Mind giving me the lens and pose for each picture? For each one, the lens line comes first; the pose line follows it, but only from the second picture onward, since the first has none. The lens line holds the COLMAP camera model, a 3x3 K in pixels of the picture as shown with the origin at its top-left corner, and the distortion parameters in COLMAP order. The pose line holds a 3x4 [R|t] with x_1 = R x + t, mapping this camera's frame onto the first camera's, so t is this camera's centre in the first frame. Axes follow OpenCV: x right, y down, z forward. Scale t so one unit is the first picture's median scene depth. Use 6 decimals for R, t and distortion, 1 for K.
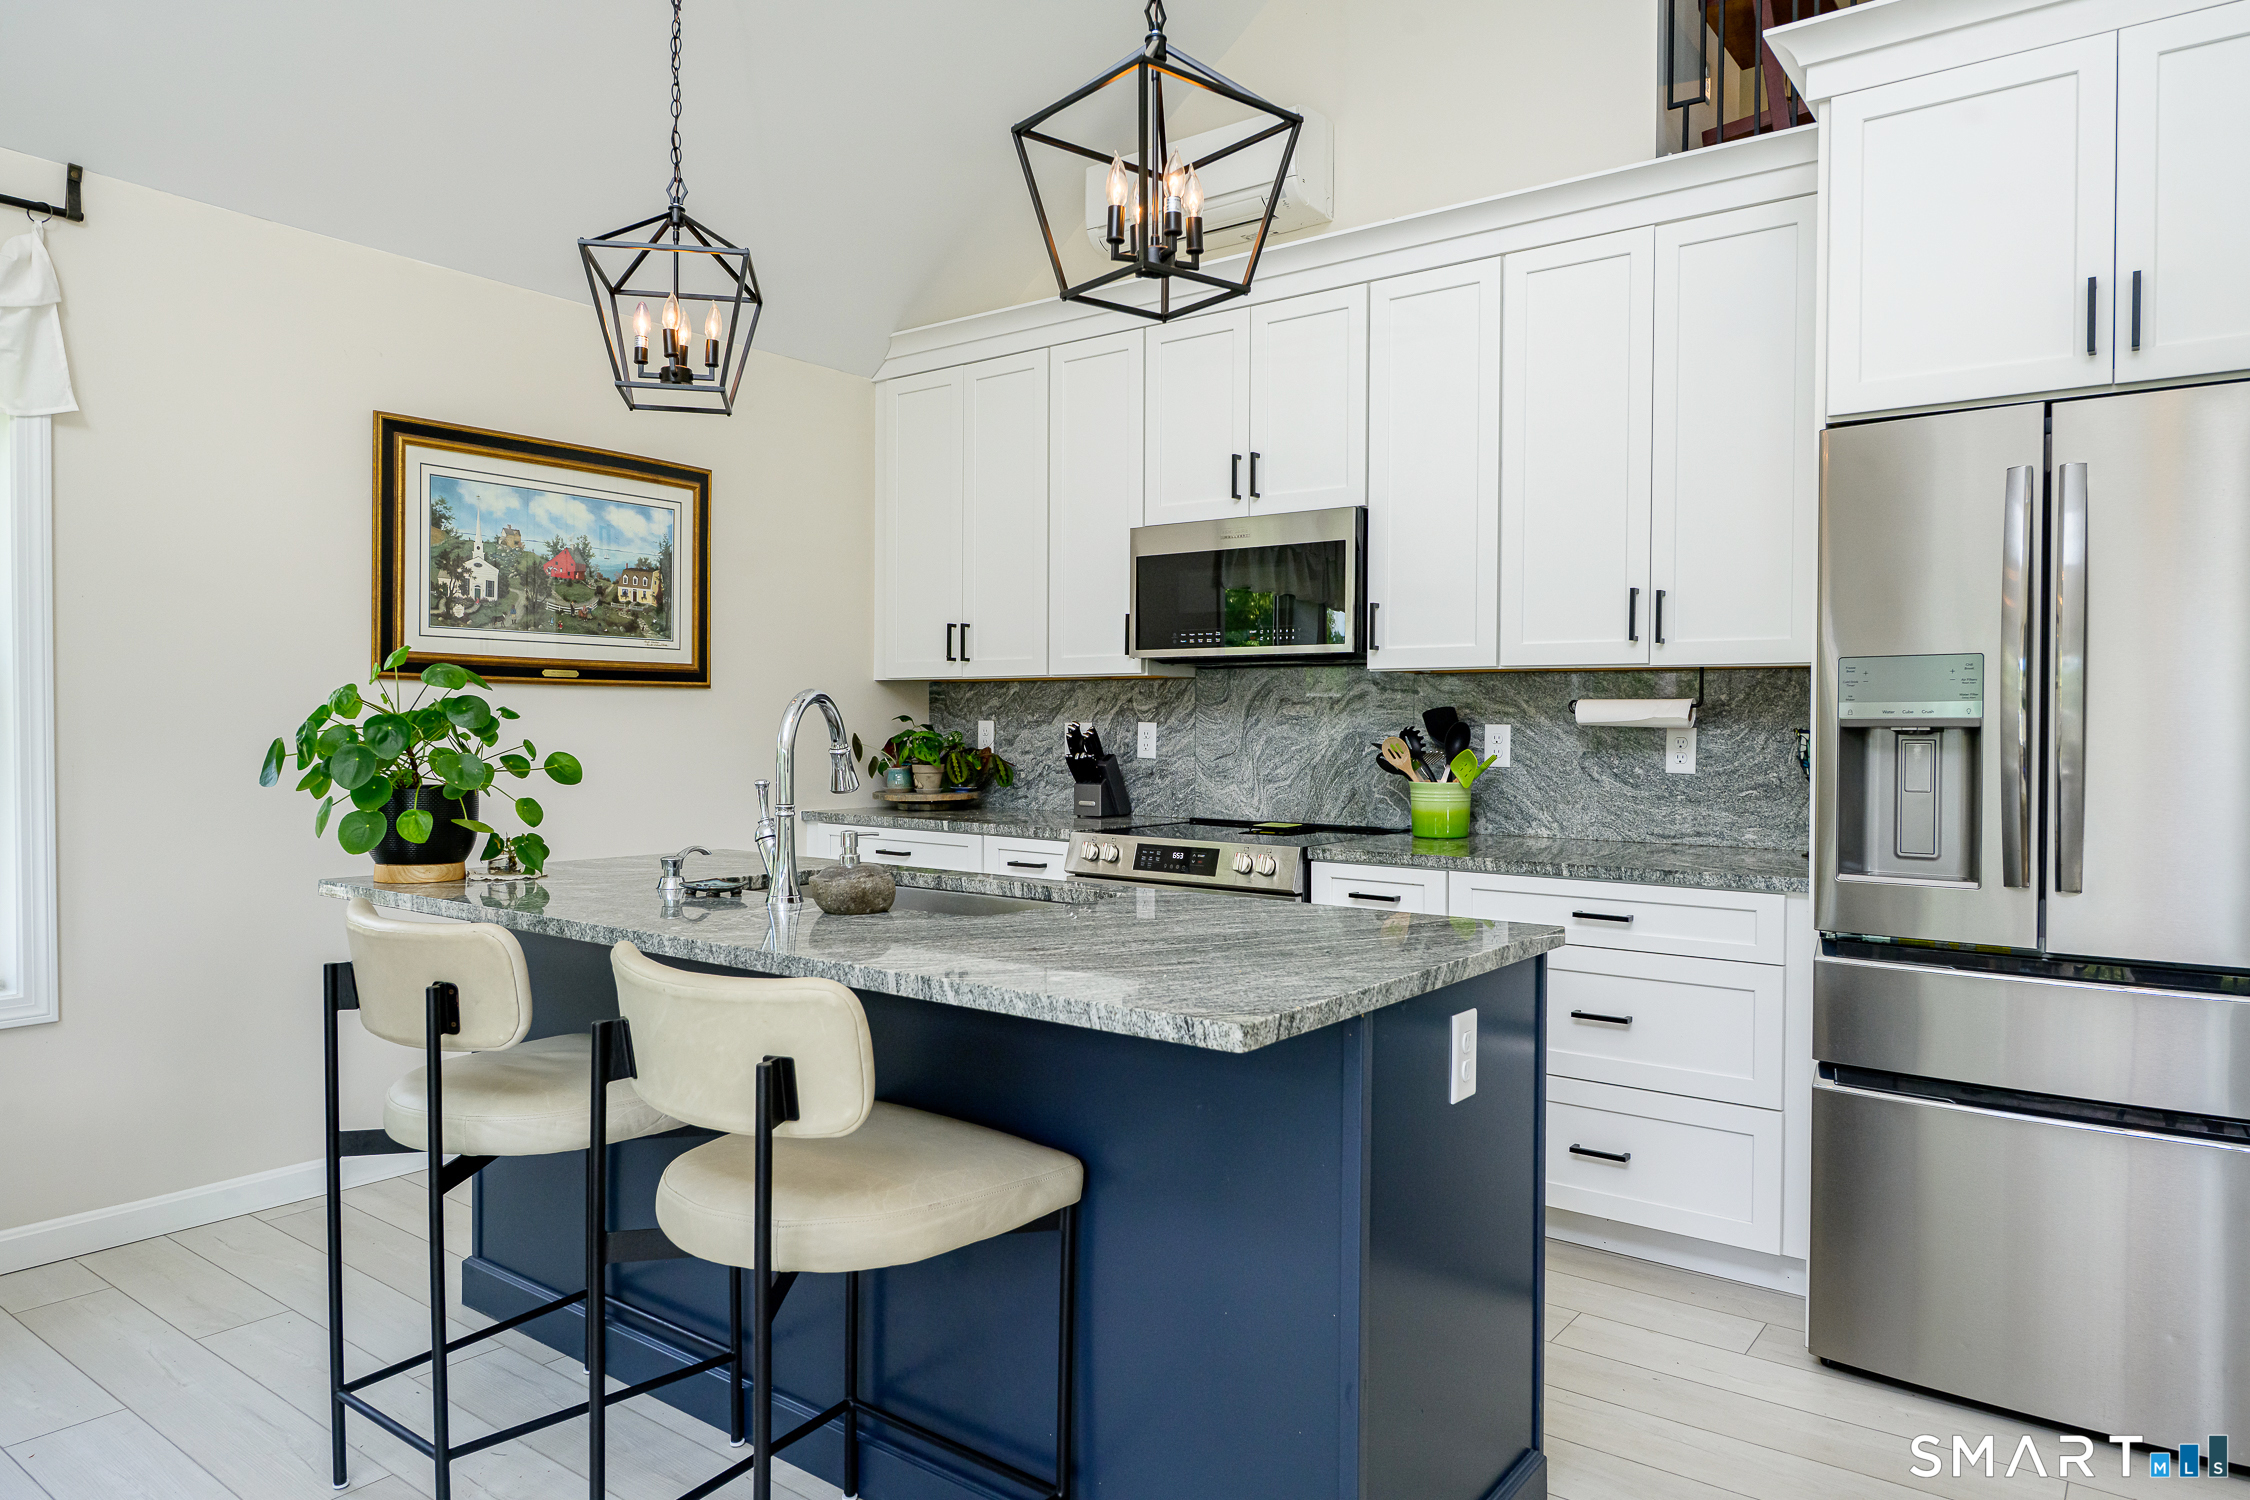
lens RADIAL K [[1425.4, 0, 1143.7], [0, 1425.4, 749.0], [0, 0, 1]] dist [0.008798, -0.001421]
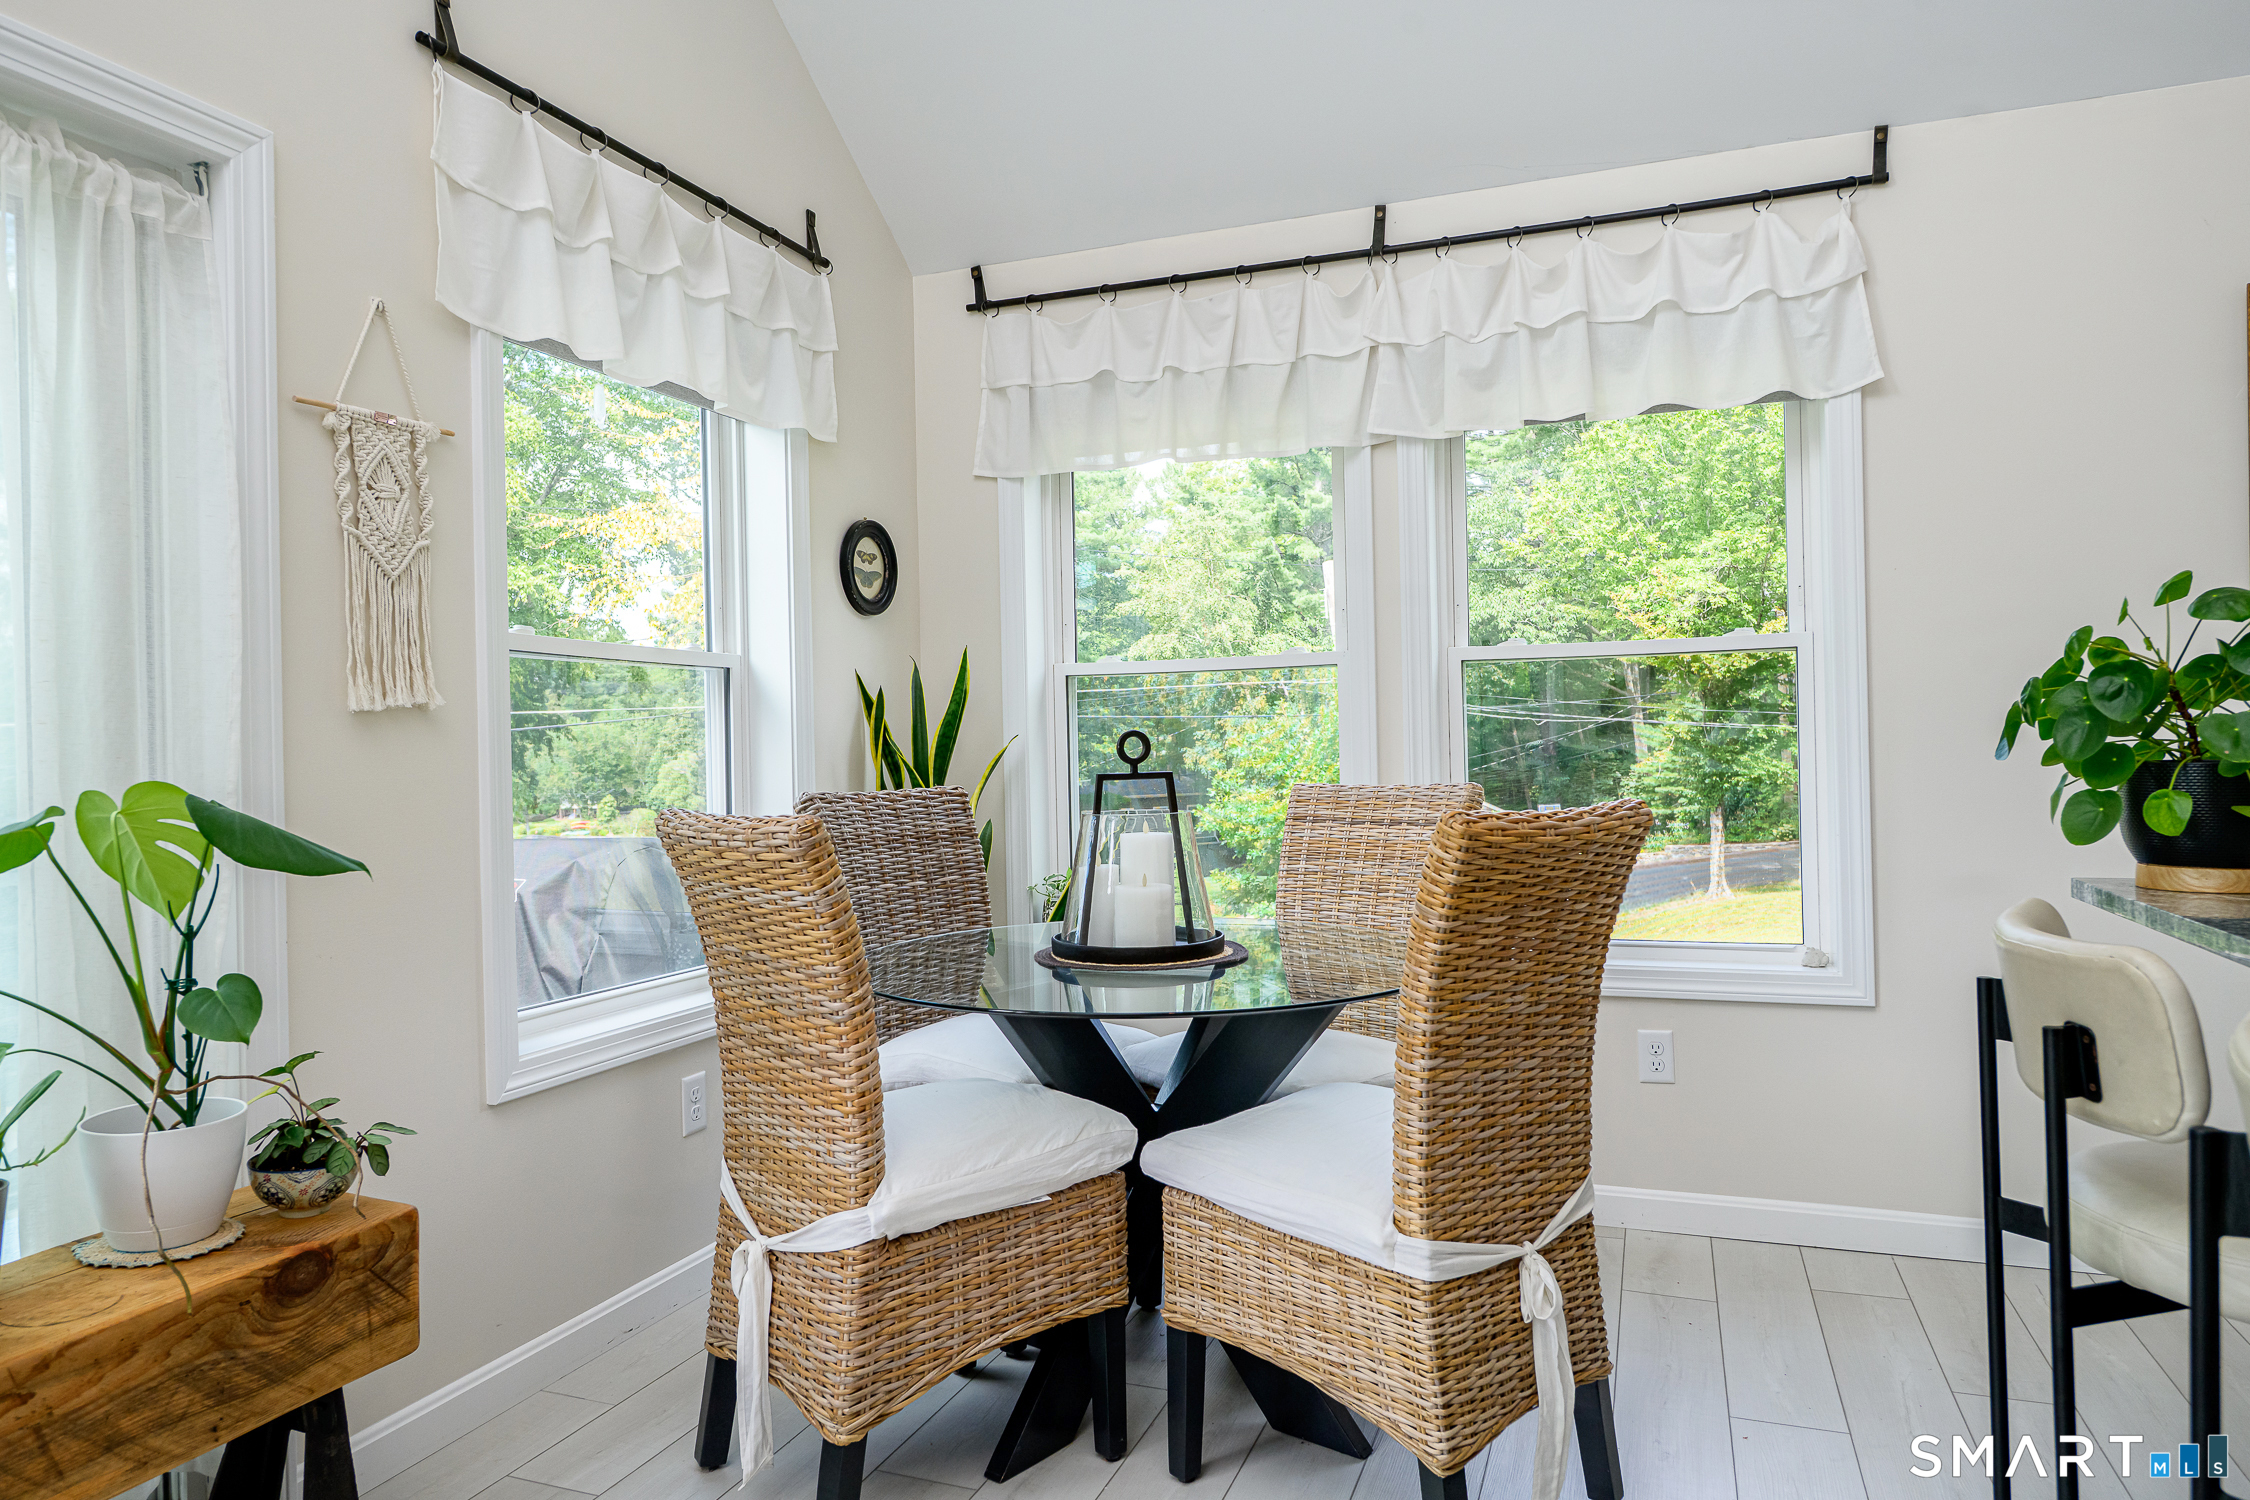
lens RADIAL K [[1425.4, 0, 1123.7], [0, 1425.4, 740.3], [0, 0, 1]] dist [0.008798, -0.001421]
pose [[0.267345, -0.017863, -0.963435, 0.033794], [0.002958, 0.999839, -0.017718, 0.018770], [0.963596, 0.001887, 0.267355, 0.191243]]
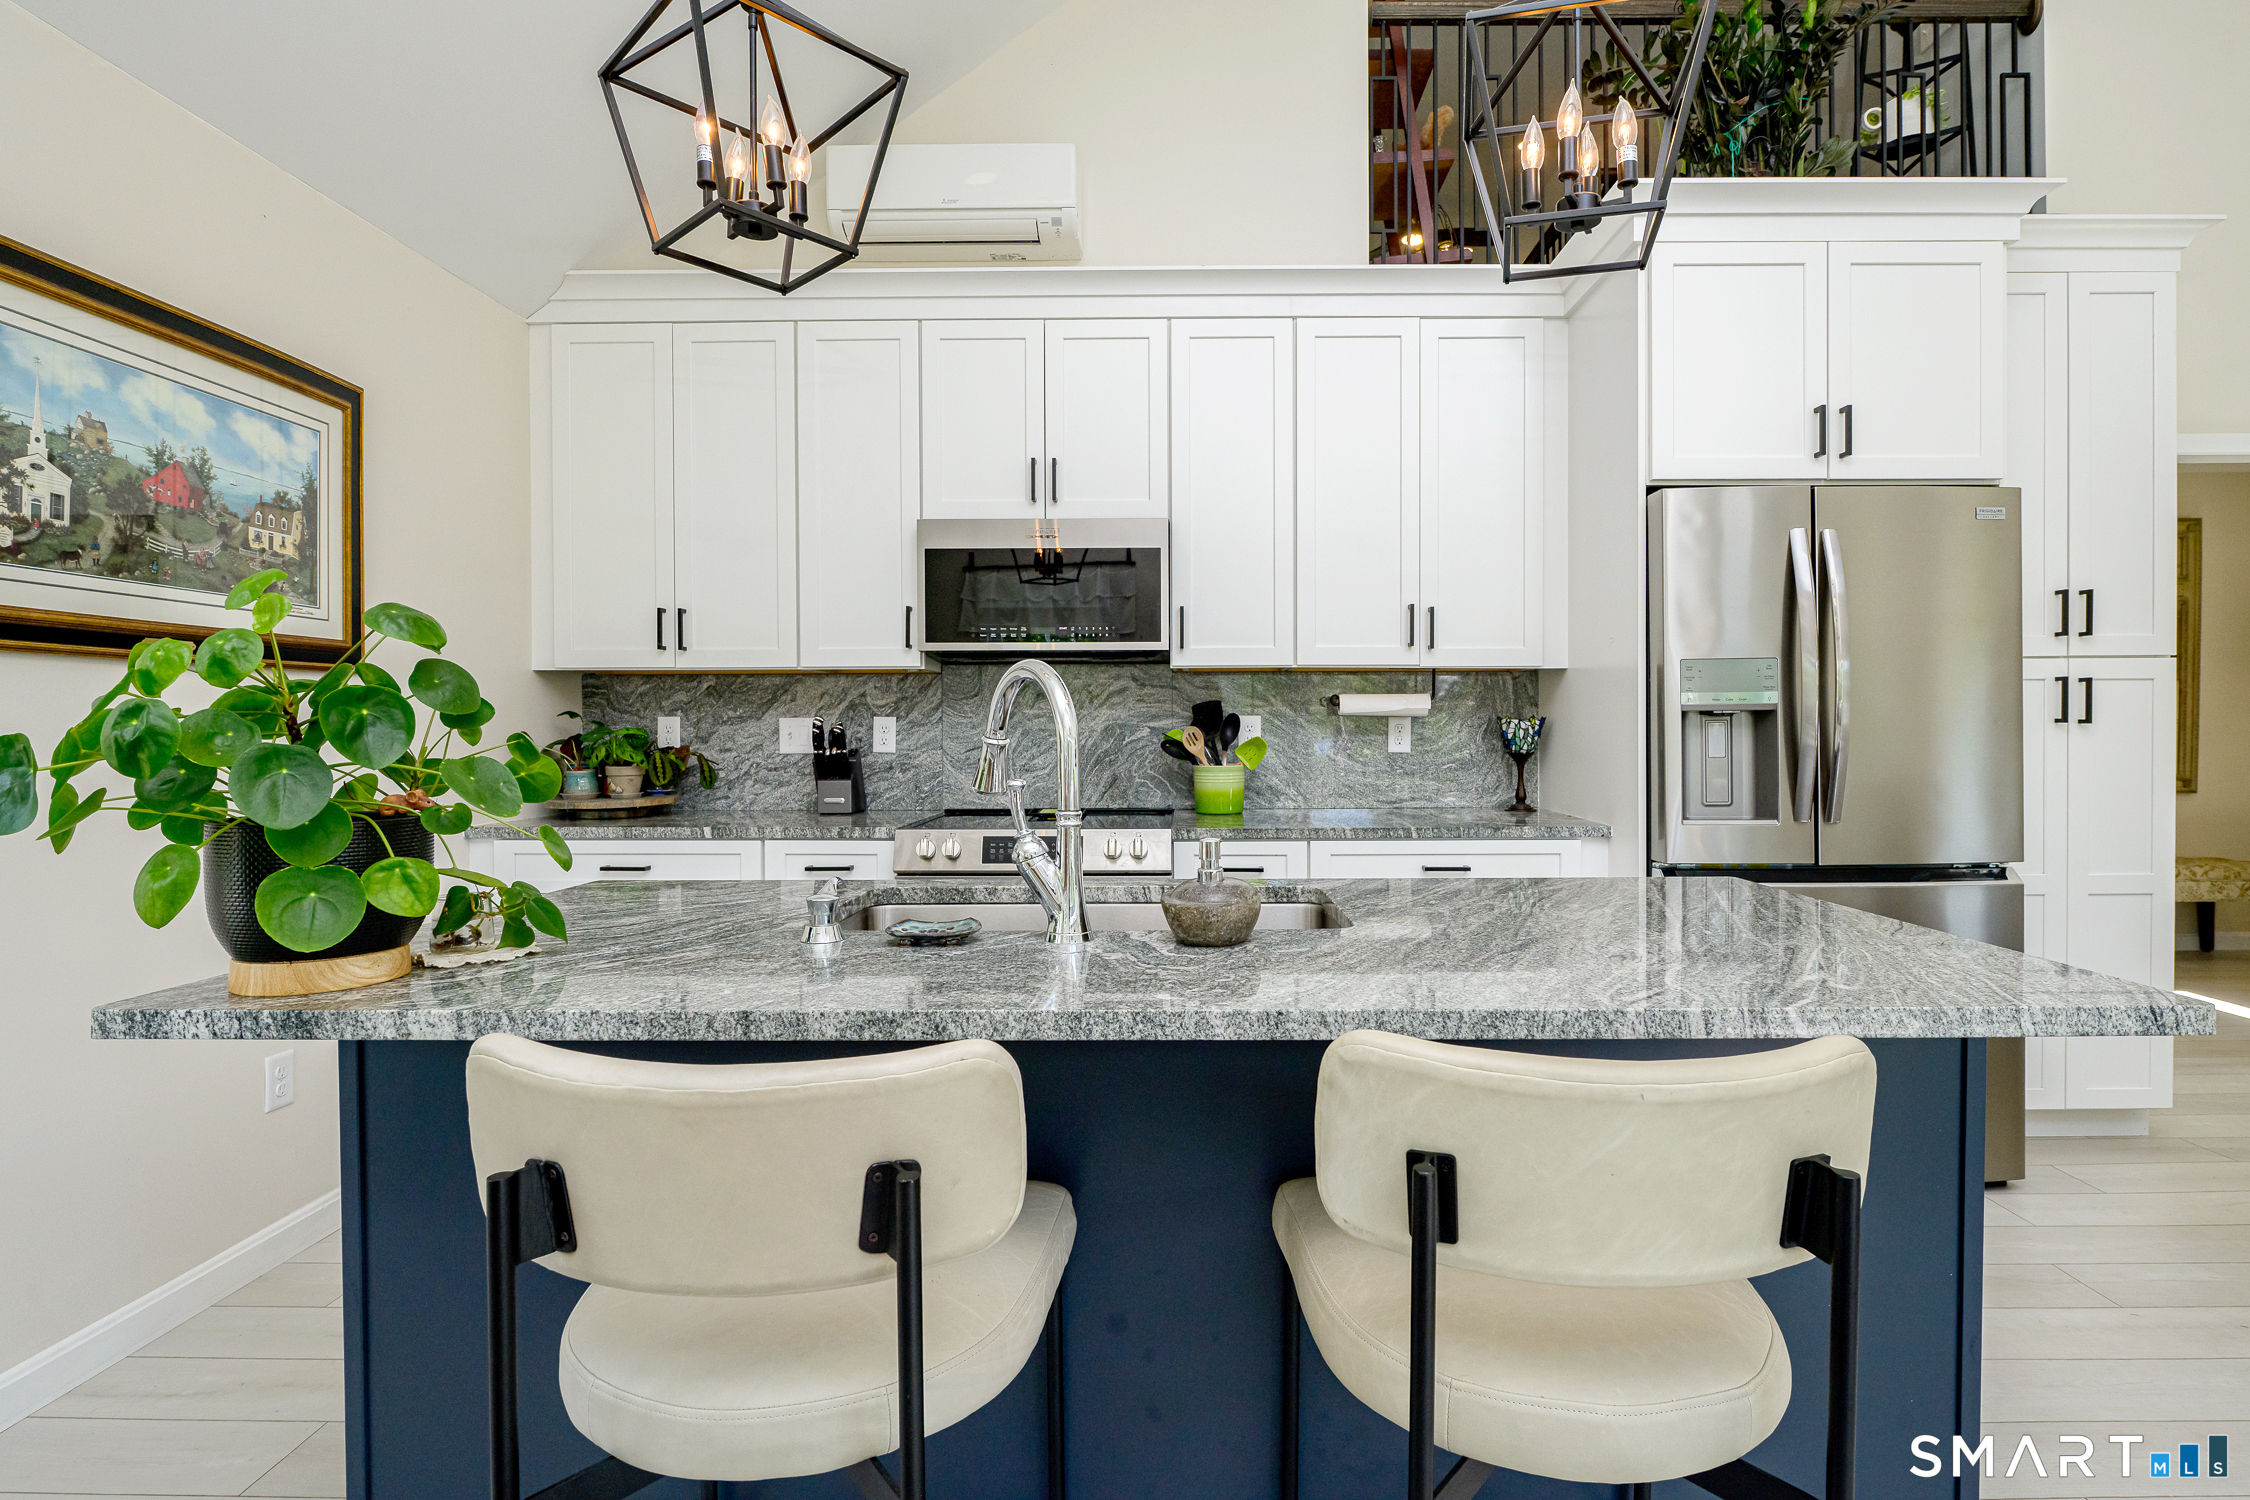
lens RADIAL K [[1078.9, 0, 1161.6], [0, 1078.9, 735.5], [0, 0, 1]] dist [-0.001511, -0.001428]
pose [[0.805883, -0.013844, 0.591914, -0.337157], [0.019327, 0.999809, -0.002930, 0.000595], [-0.591760, 0.013801, 0.805996, 0.315684]]
